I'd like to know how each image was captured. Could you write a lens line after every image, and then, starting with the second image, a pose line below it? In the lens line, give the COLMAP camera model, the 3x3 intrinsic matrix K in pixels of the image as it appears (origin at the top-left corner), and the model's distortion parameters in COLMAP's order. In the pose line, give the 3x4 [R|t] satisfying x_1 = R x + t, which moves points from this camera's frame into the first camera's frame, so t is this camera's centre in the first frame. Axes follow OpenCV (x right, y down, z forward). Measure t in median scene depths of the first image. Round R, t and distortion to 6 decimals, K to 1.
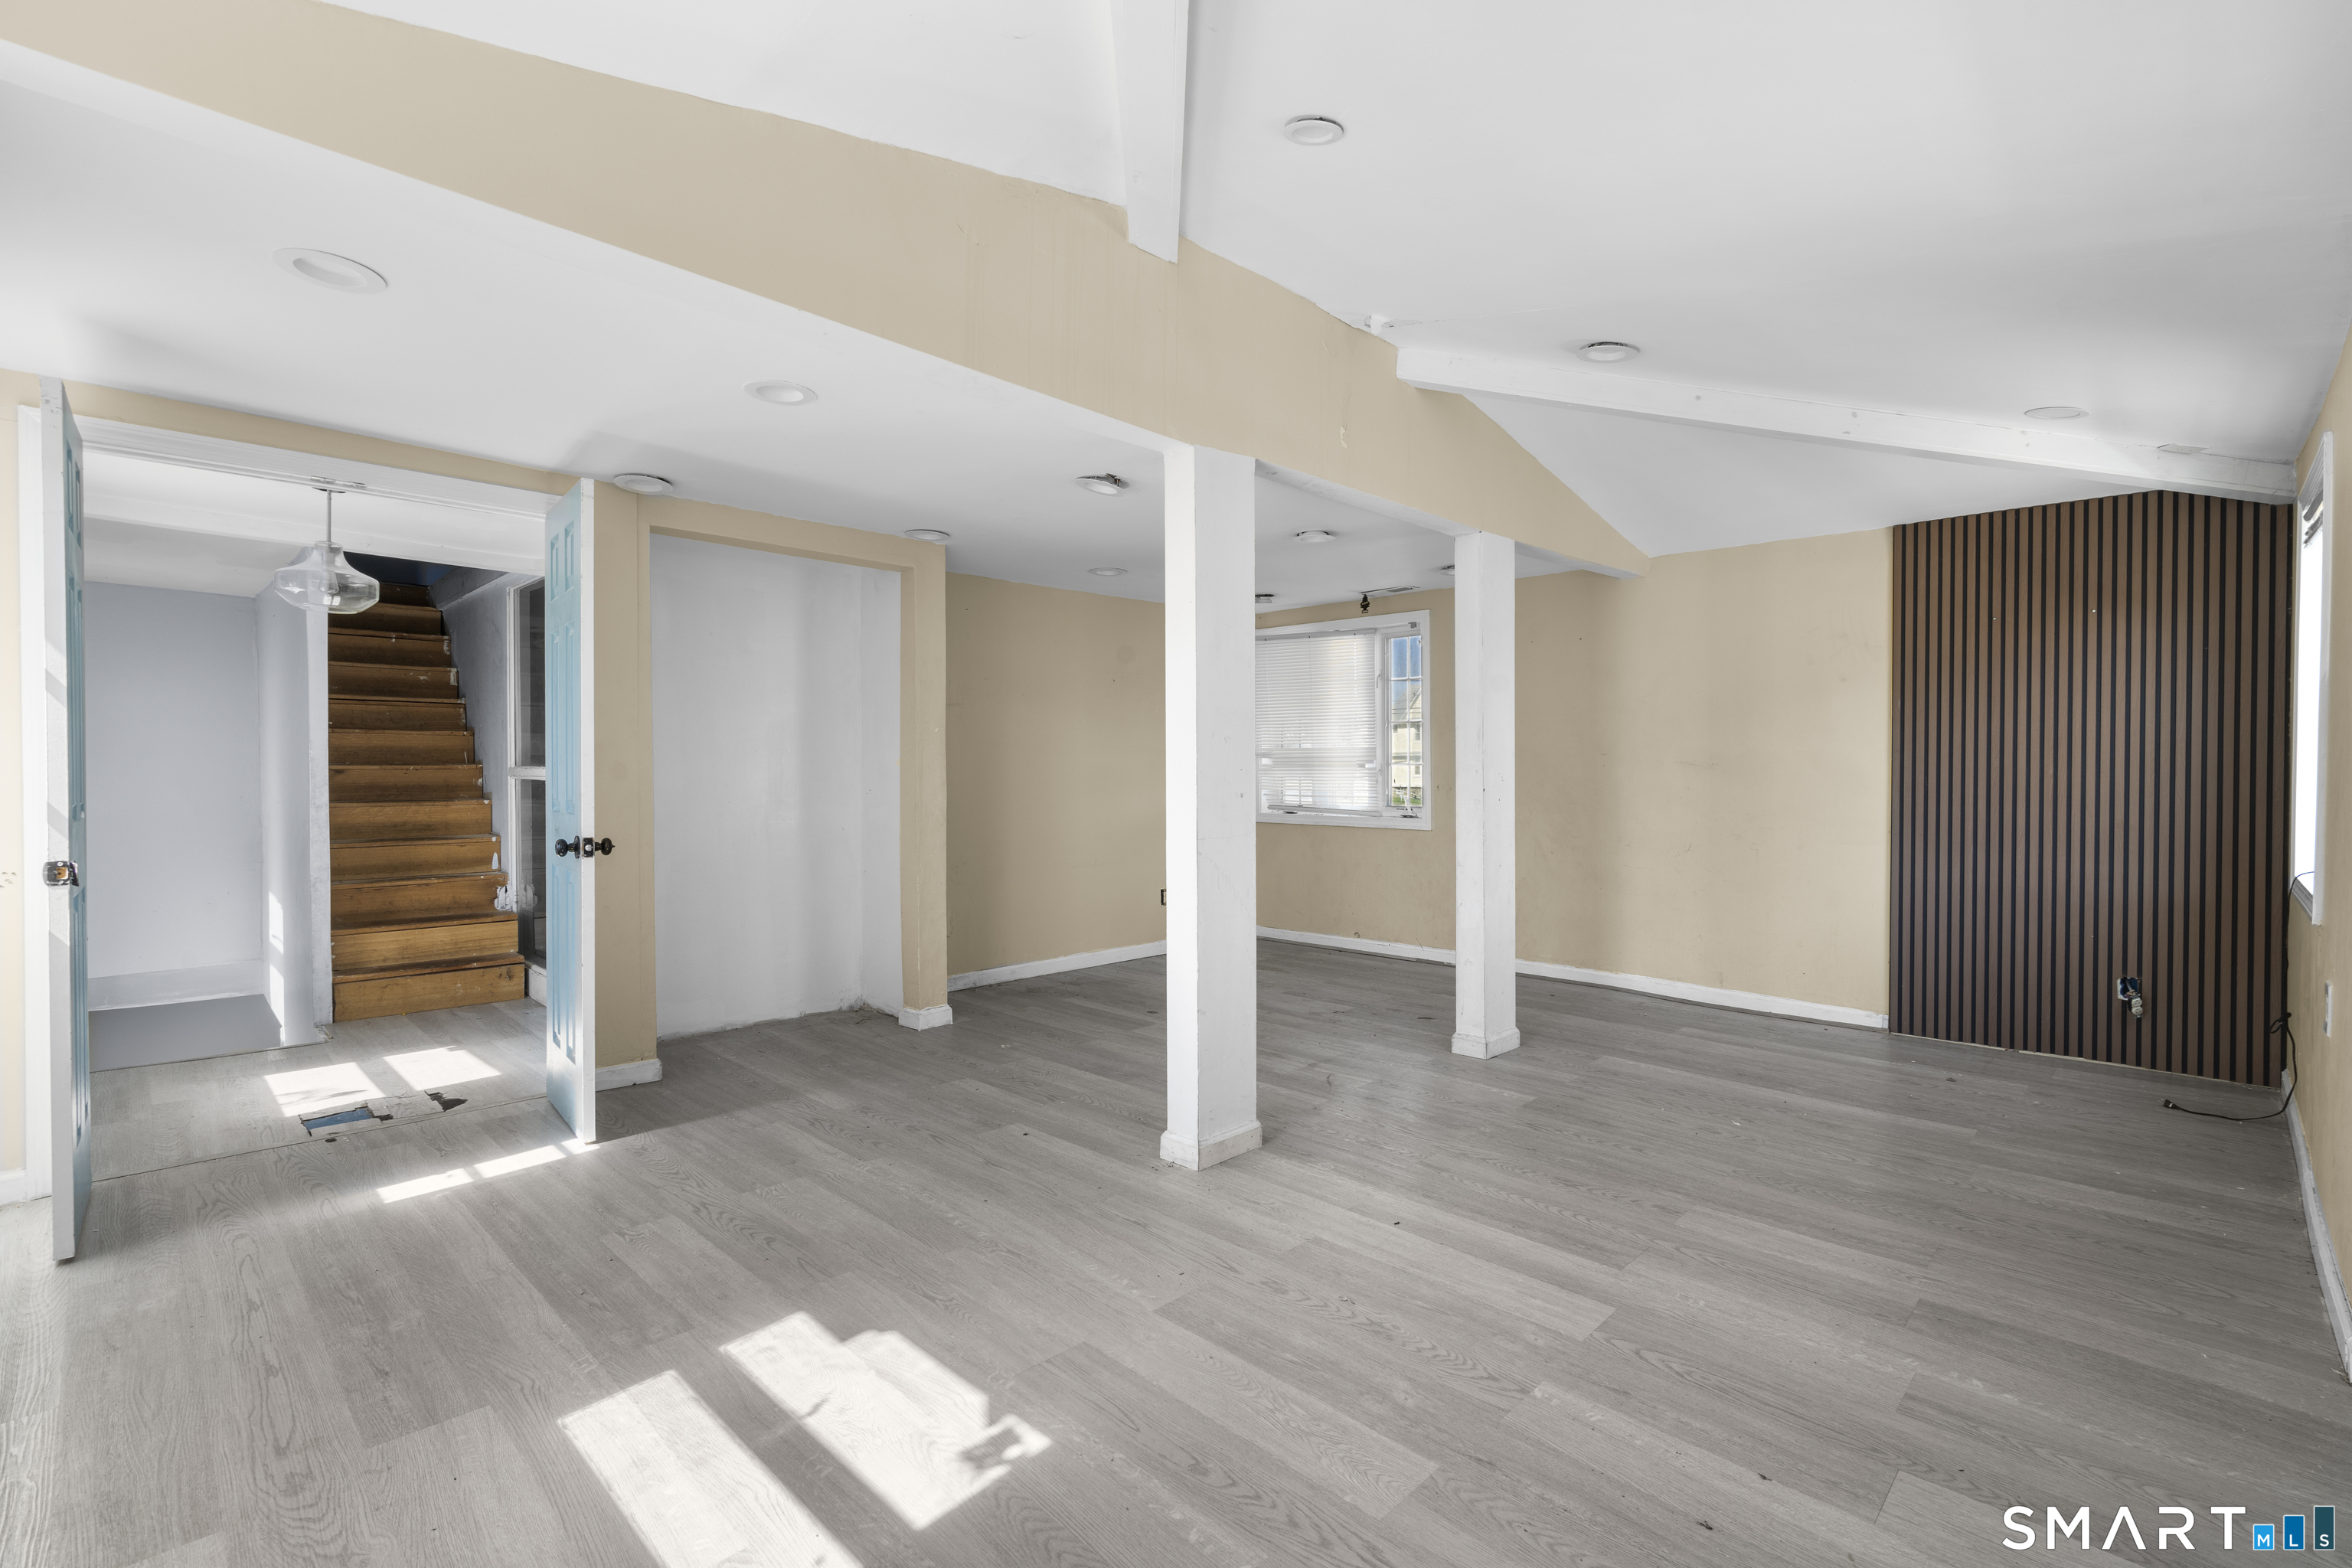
lens RADIAL K [[1059.8, 0, 1172.3], [0, 1059.8, 782.9], [0, 0, 1]] dist [-0.006032, 0.002538]
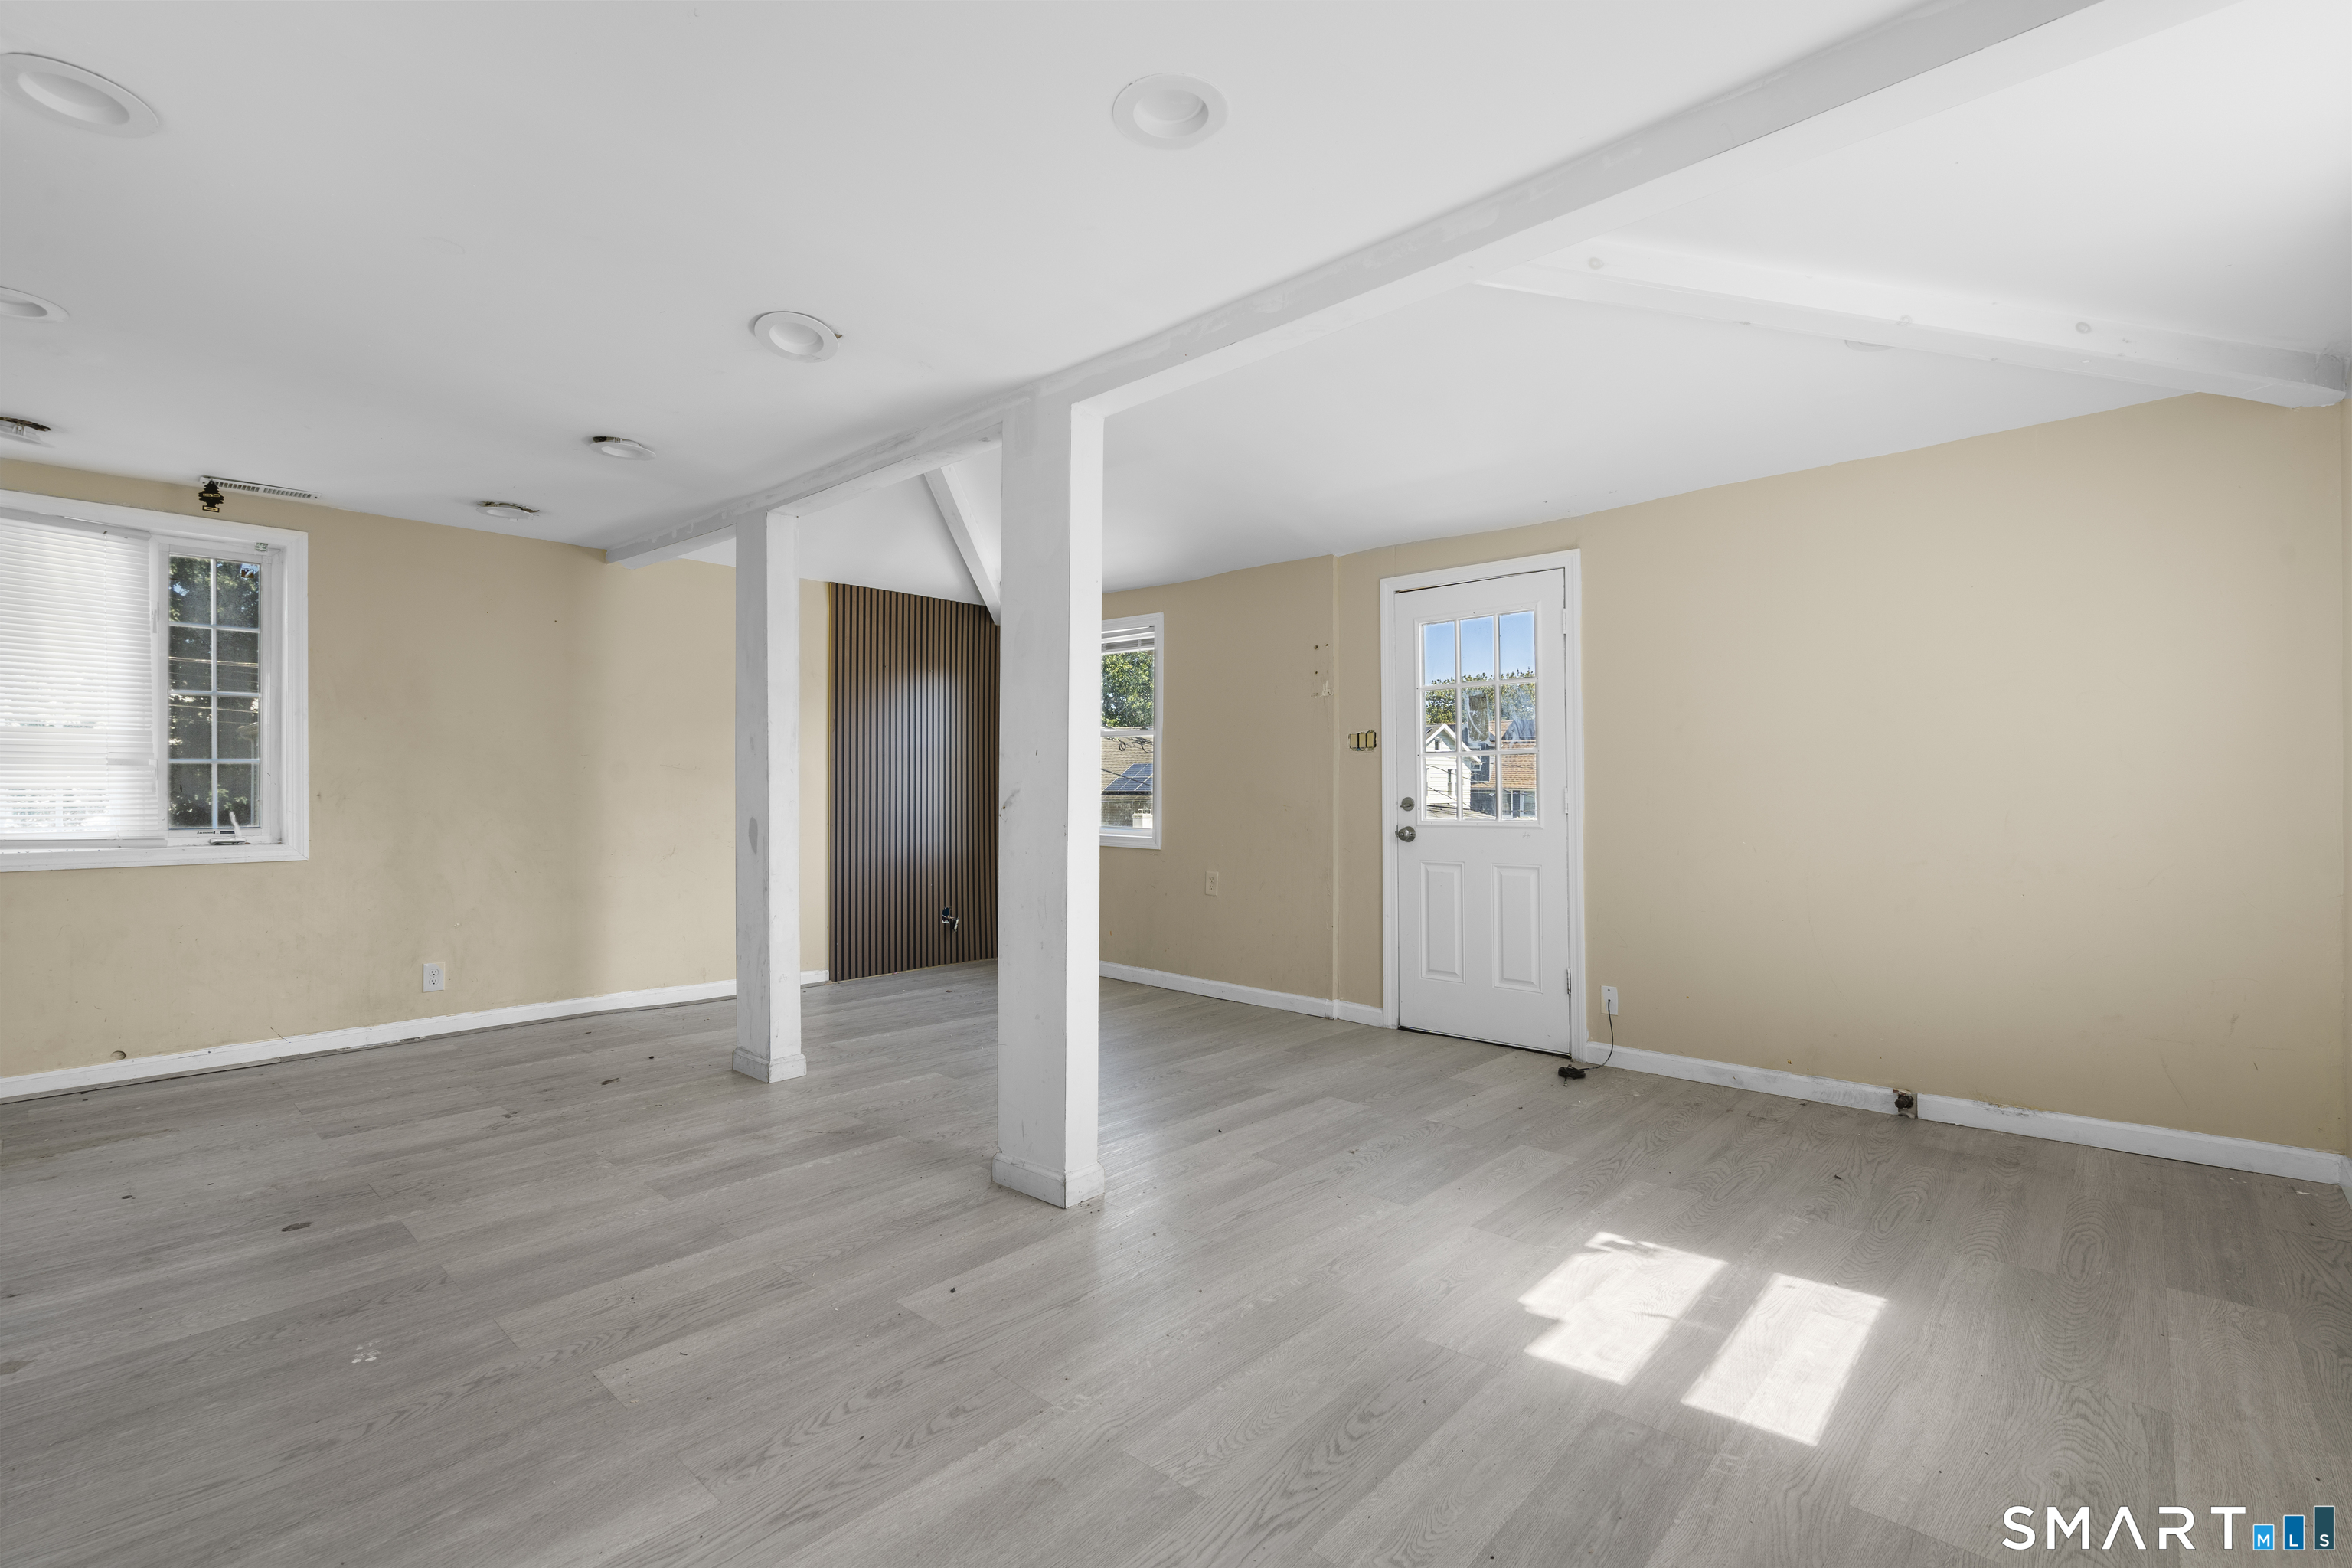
lens RADIAL K [[1059.8, 0, 1167.7], [0, 1059.8, 786.8], [0, 0, 1]] dist [-0.006032, 0.002538]
pose [[-0.031574, -0.001547, 0.999500, -1.306229], [0.011457, 0.999933, 0.001909, 0.009864], [-0.999436, 0.011511, -0.031554, 1.390200]]
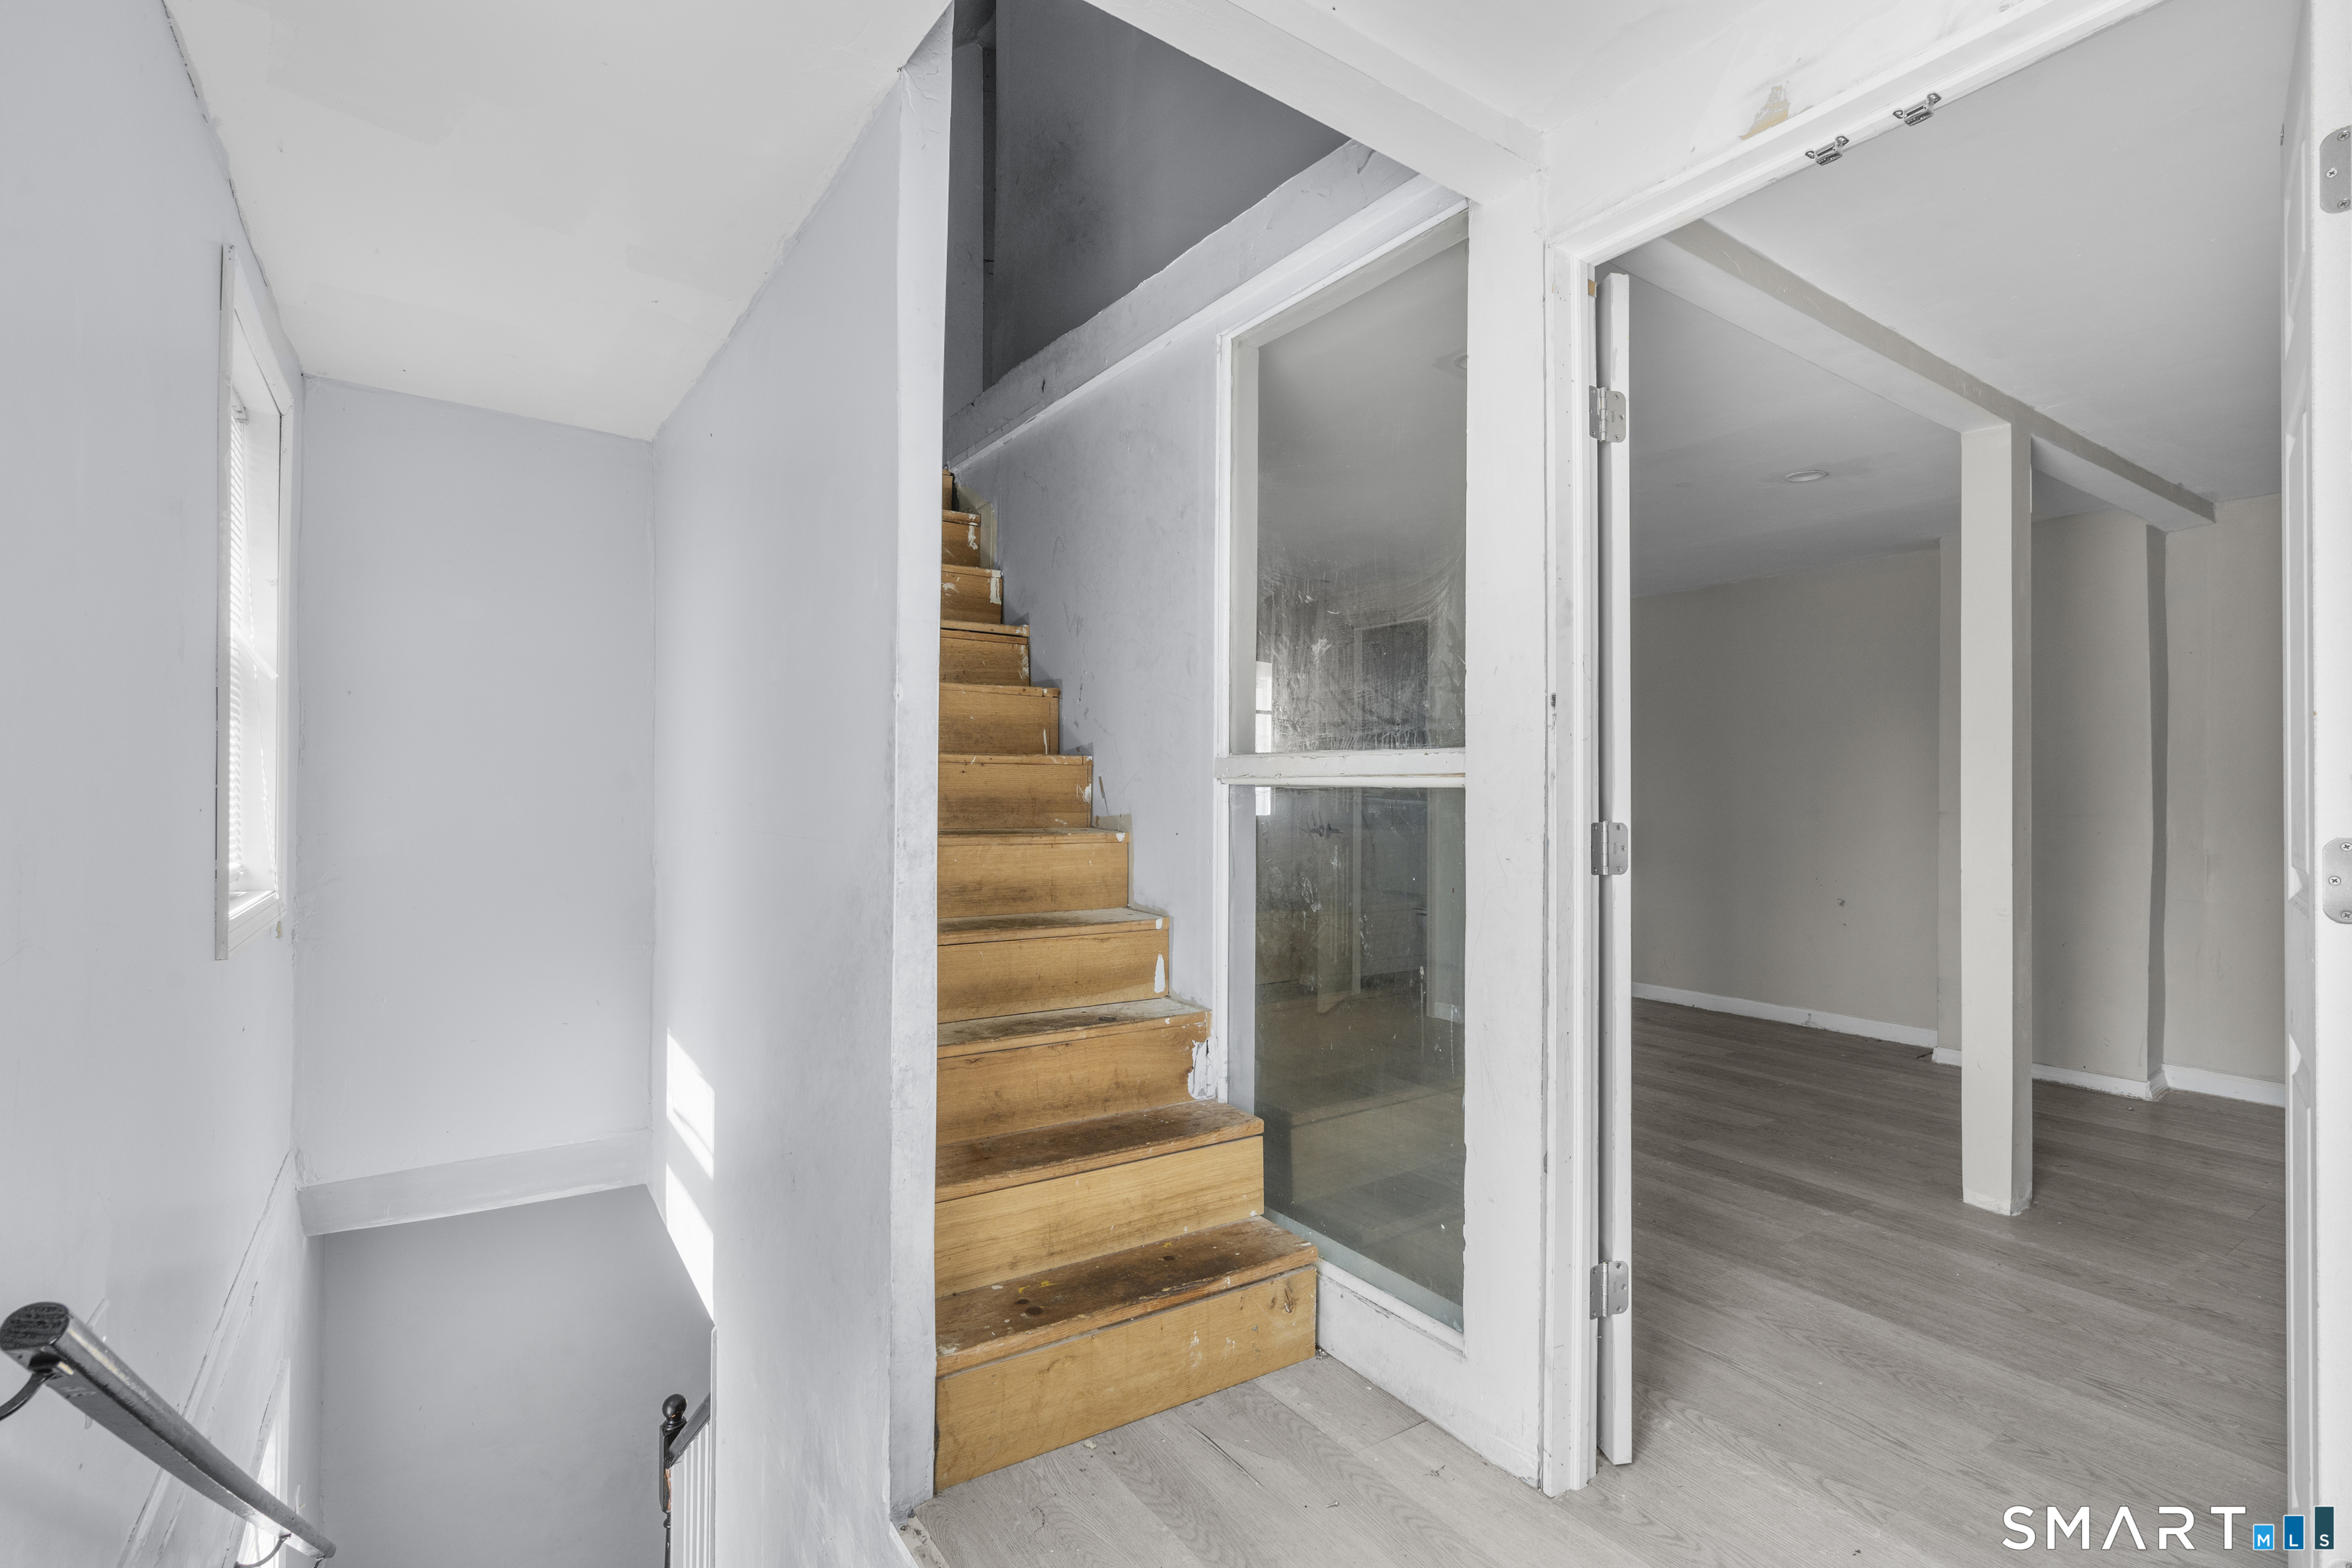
lens RADIAL K [[1059.8, 0, 1170.3], [0, 1059.8, 784.1], [0, 0, 1]] dist [-0.006032, 0.002538]
pose [[0.984323, 0.006543, -0.176256, -0.299329], [-0.010620, 0.999697, -0.022200, 0.002875], [0.176057, 0.023724, 0.984094, 0.304934]]
